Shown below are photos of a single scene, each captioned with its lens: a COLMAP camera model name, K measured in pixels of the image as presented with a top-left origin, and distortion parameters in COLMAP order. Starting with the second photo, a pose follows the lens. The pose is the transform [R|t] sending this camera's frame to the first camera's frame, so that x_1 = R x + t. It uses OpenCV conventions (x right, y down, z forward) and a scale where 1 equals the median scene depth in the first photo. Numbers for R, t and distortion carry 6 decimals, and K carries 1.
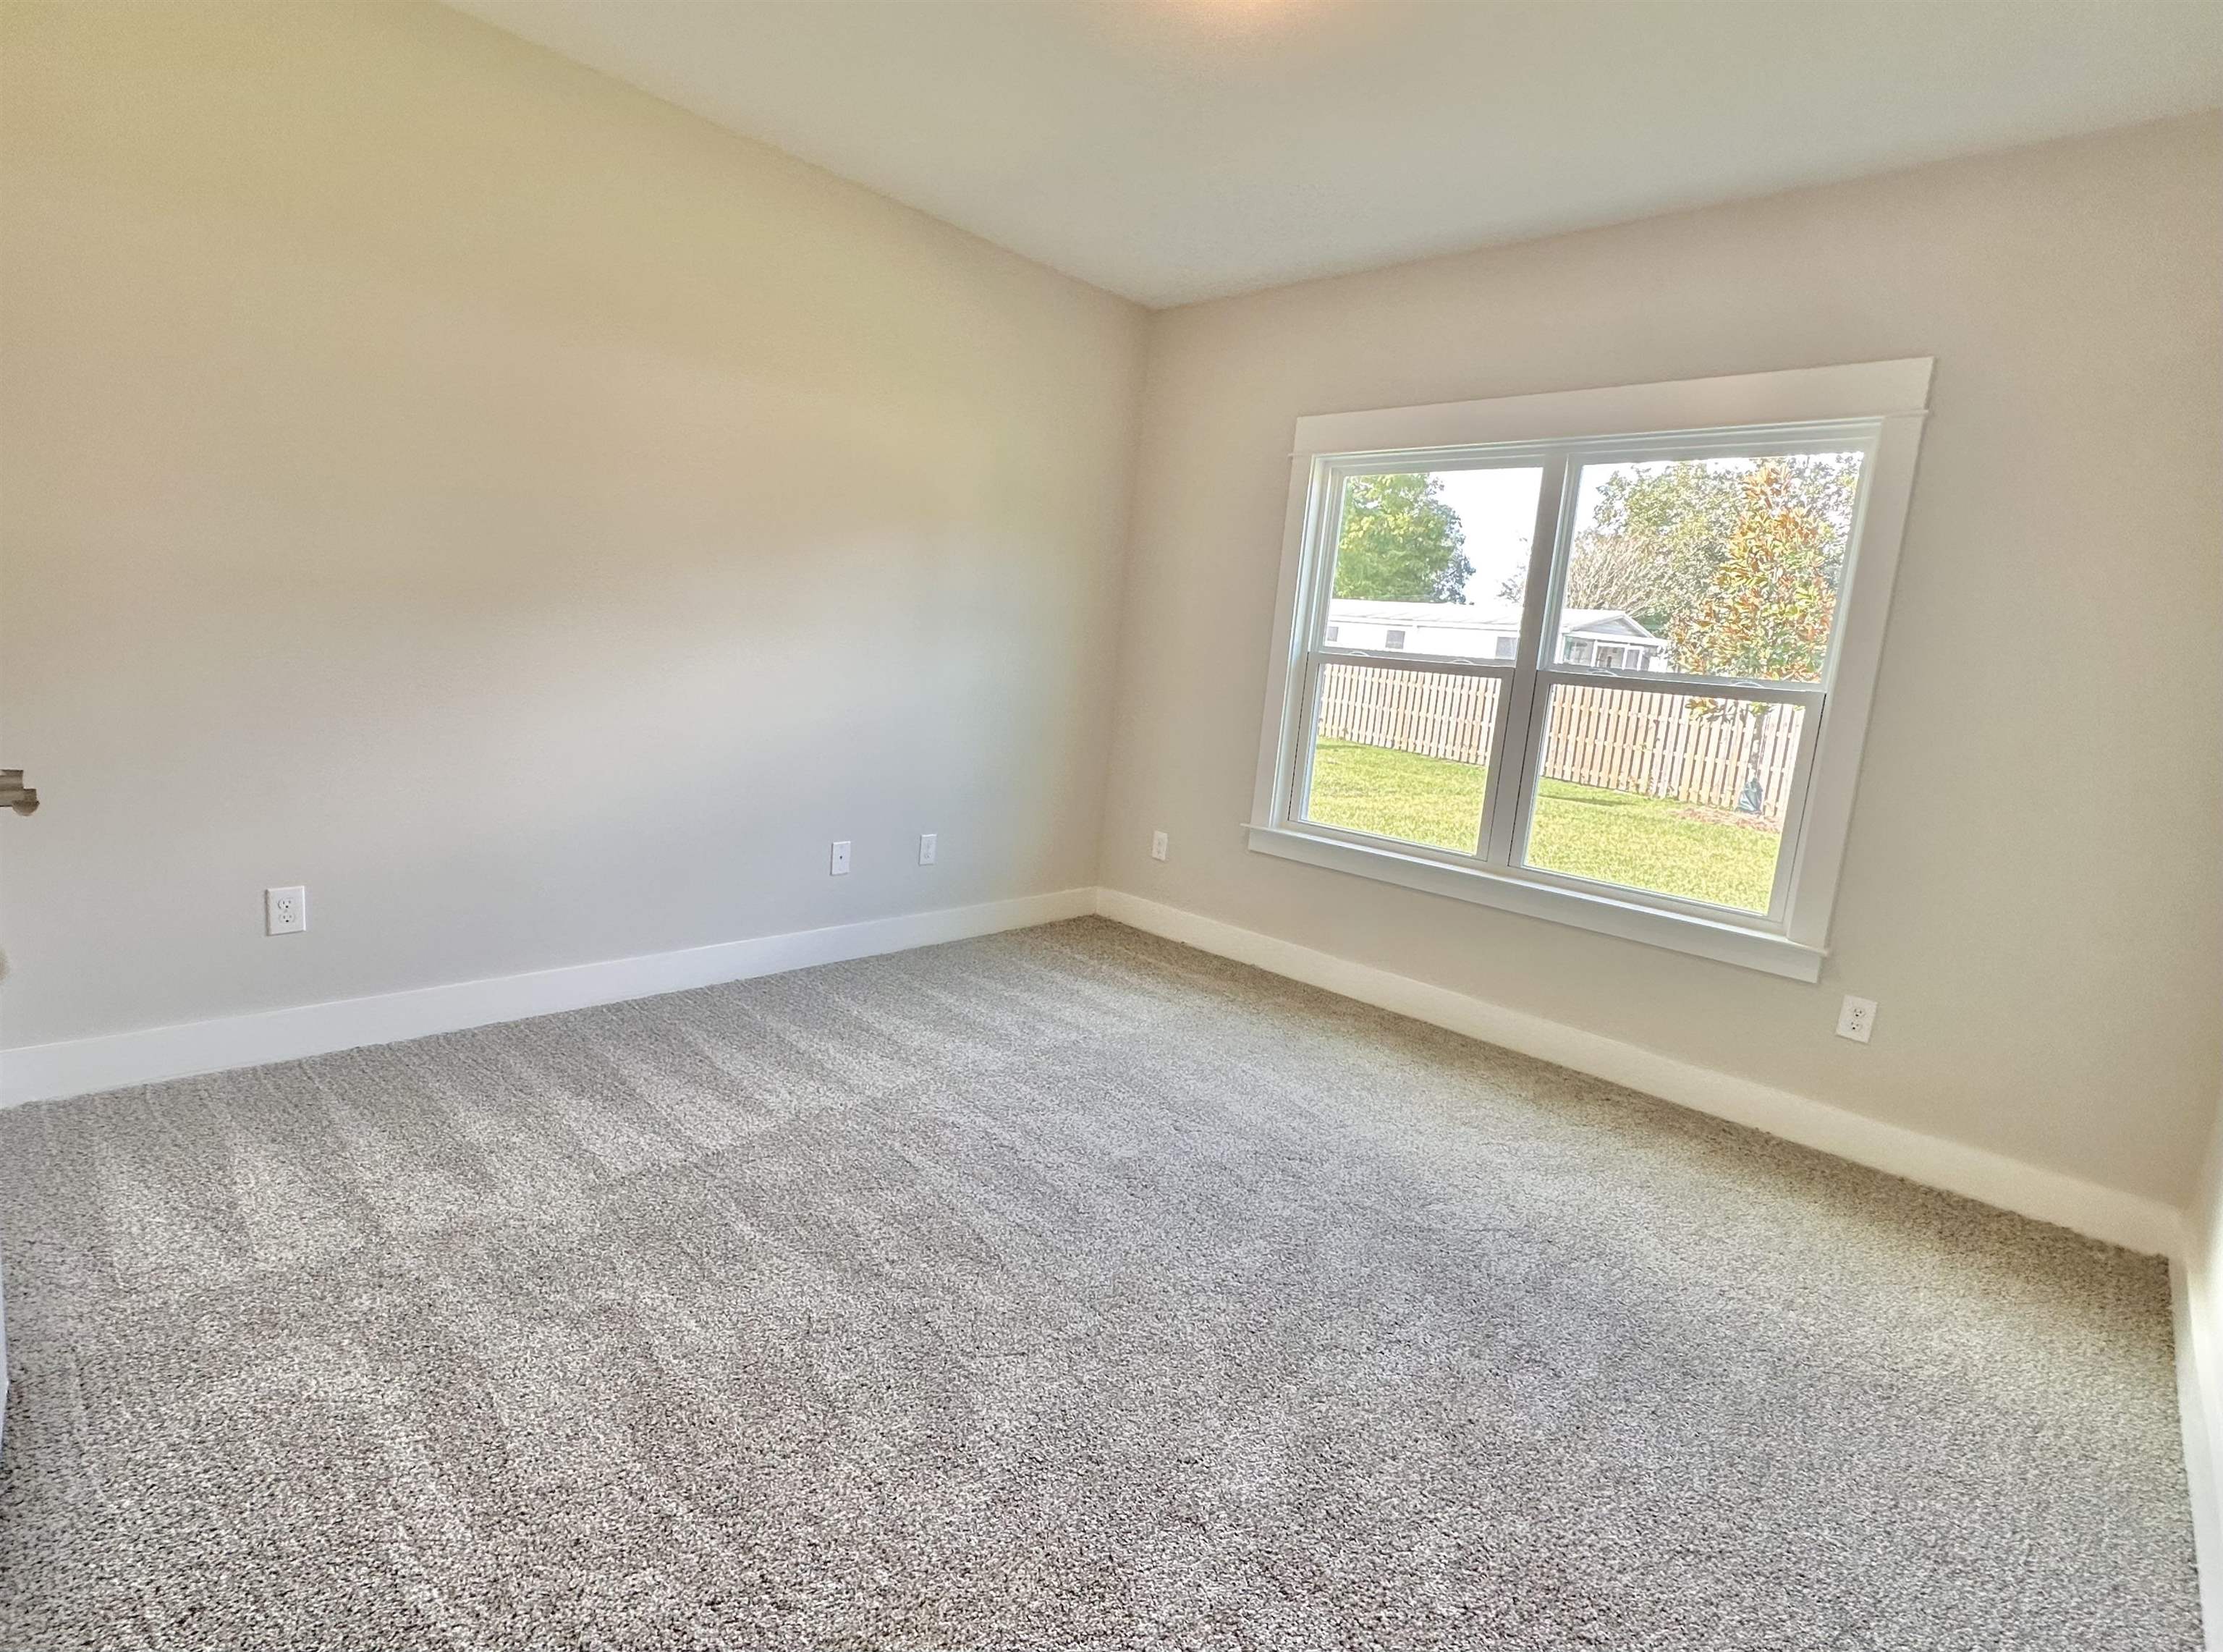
lens RADIAL K [[1034.3, 0, 1111.5], [0, 1034.3, 826.0], [0, 0, 1]] dist [-0.000323, 0.000008]
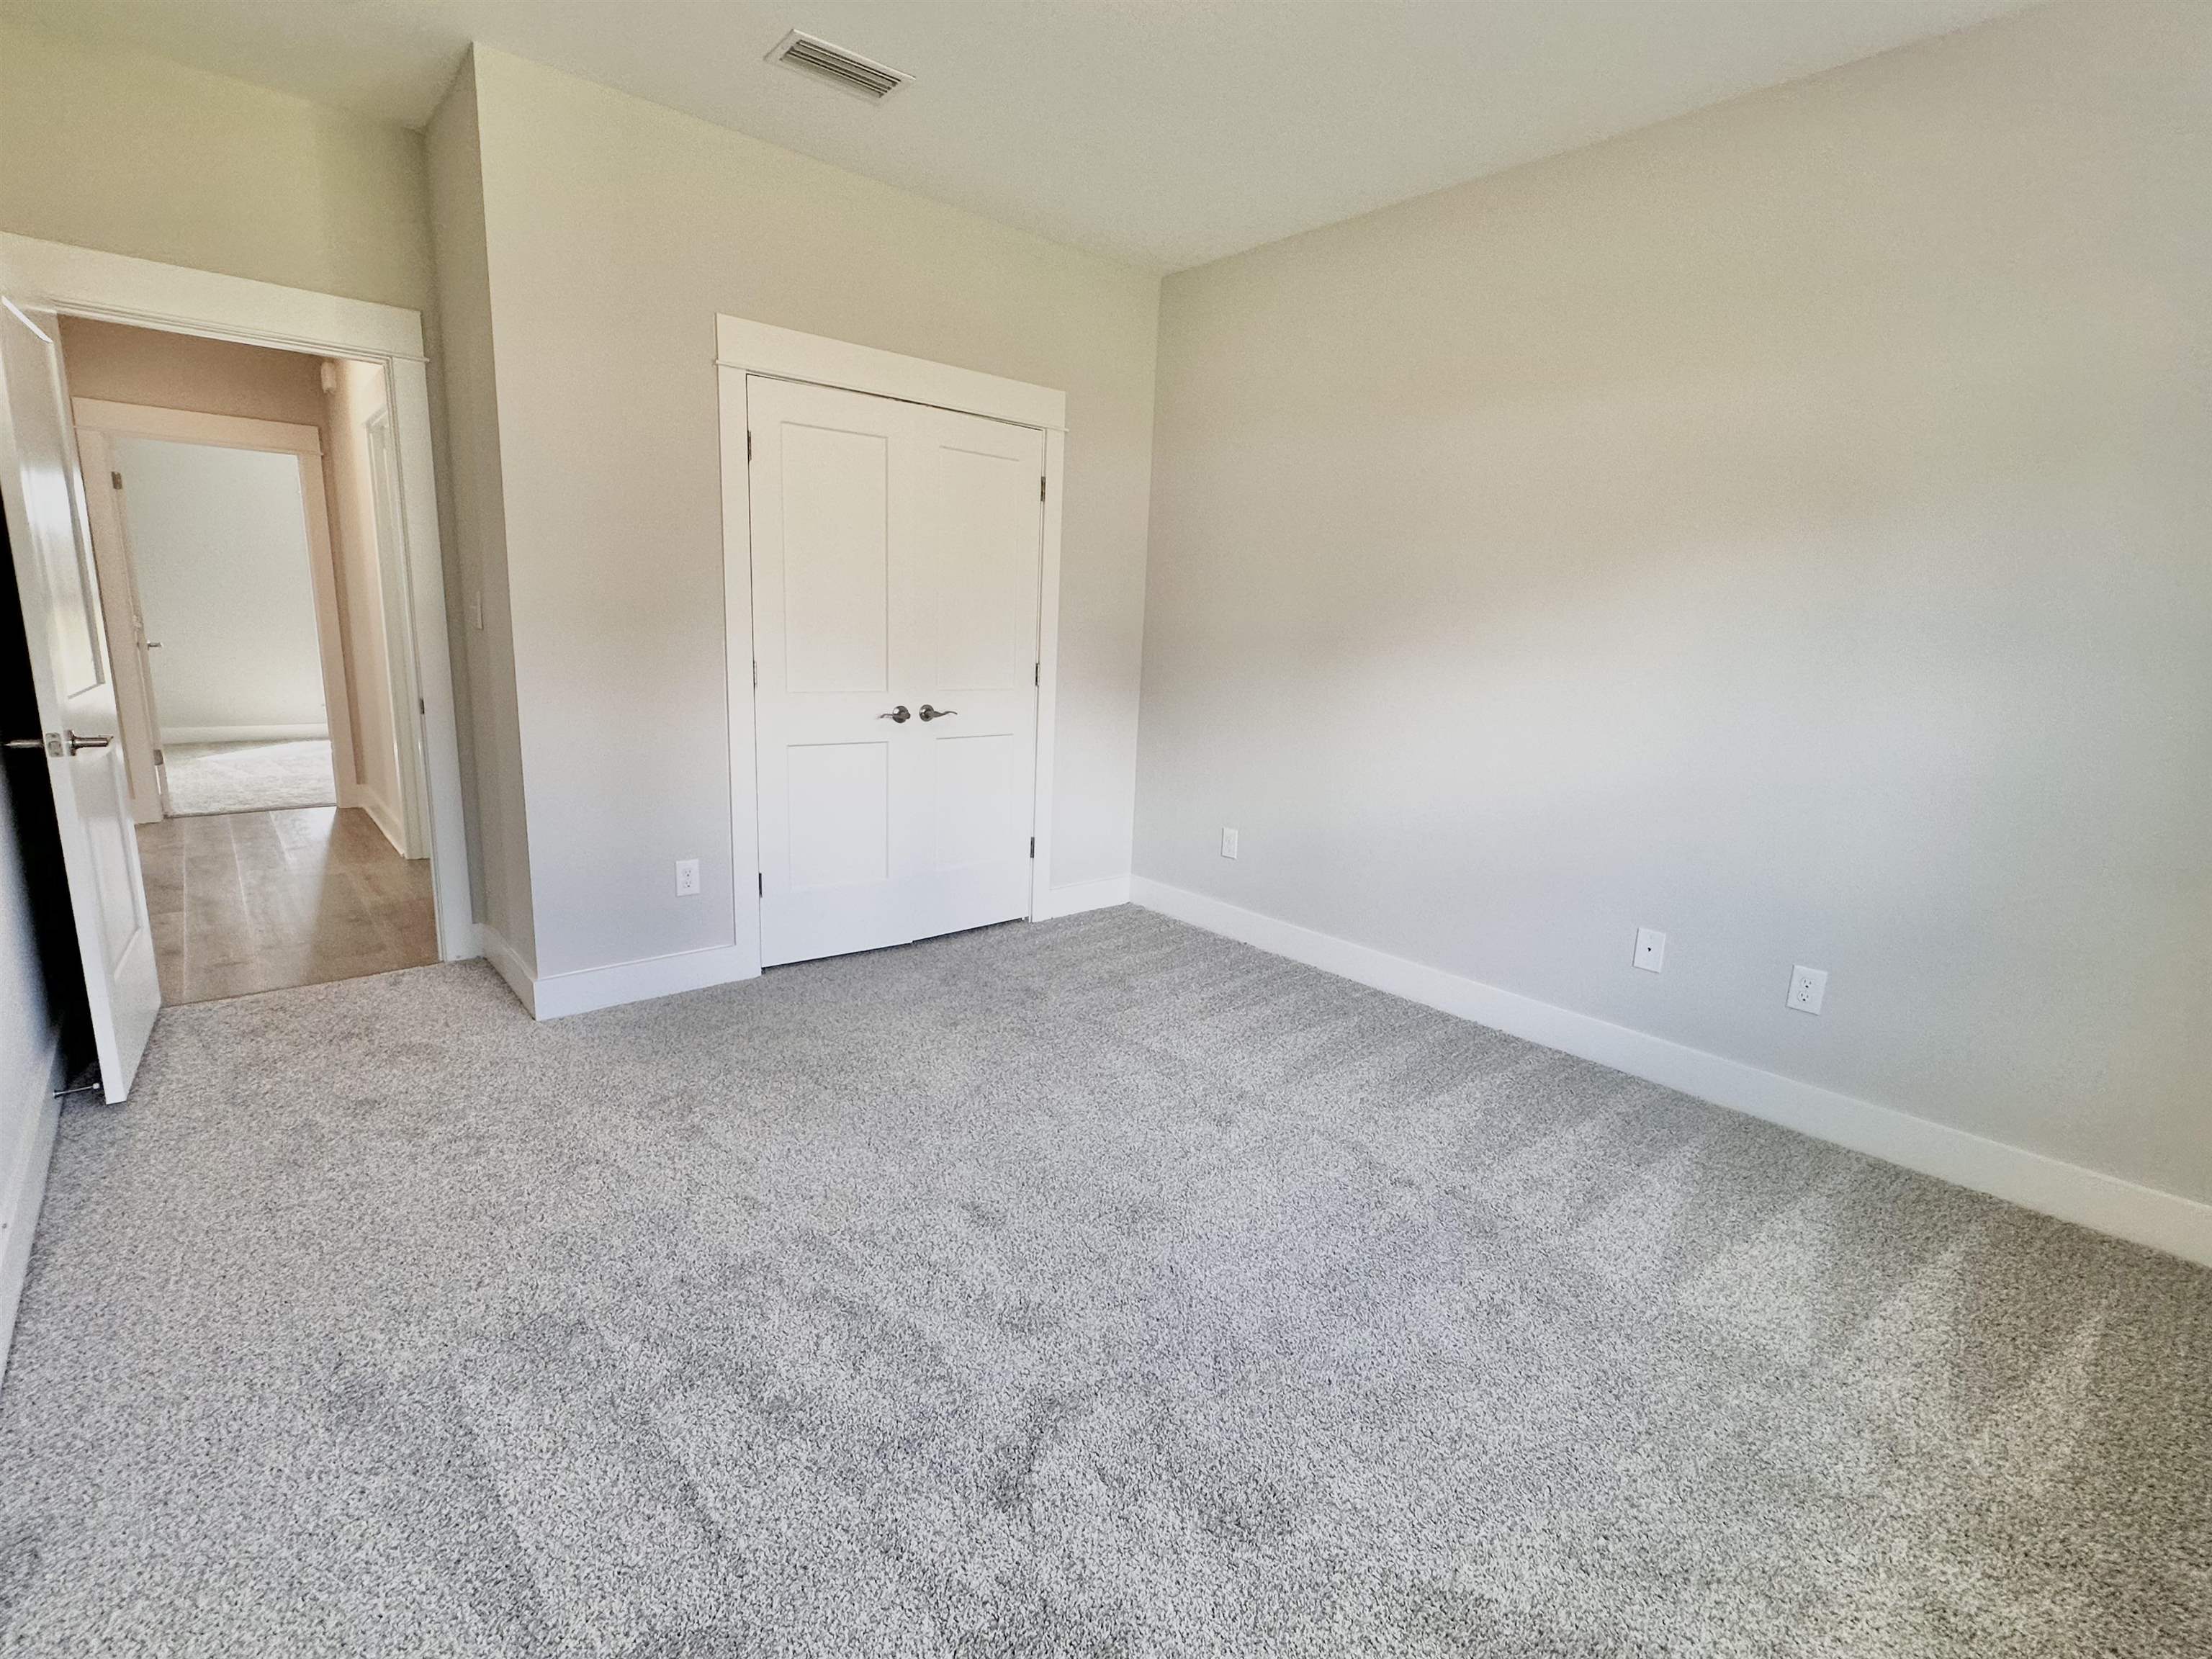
lens RADIAL K [[1042.0, 0, 1106.0], [0, 1042.0, 829.5], [0, 0, 1]] dist [0.003574, 0.000474]
pose [[-0.078374, 0.107473, -0.991114, 0.709859], [-0.223136, 0.967058, 0.122509, -0.081657], [0.971632, 0.230754, -0.051811, 0.741583]]
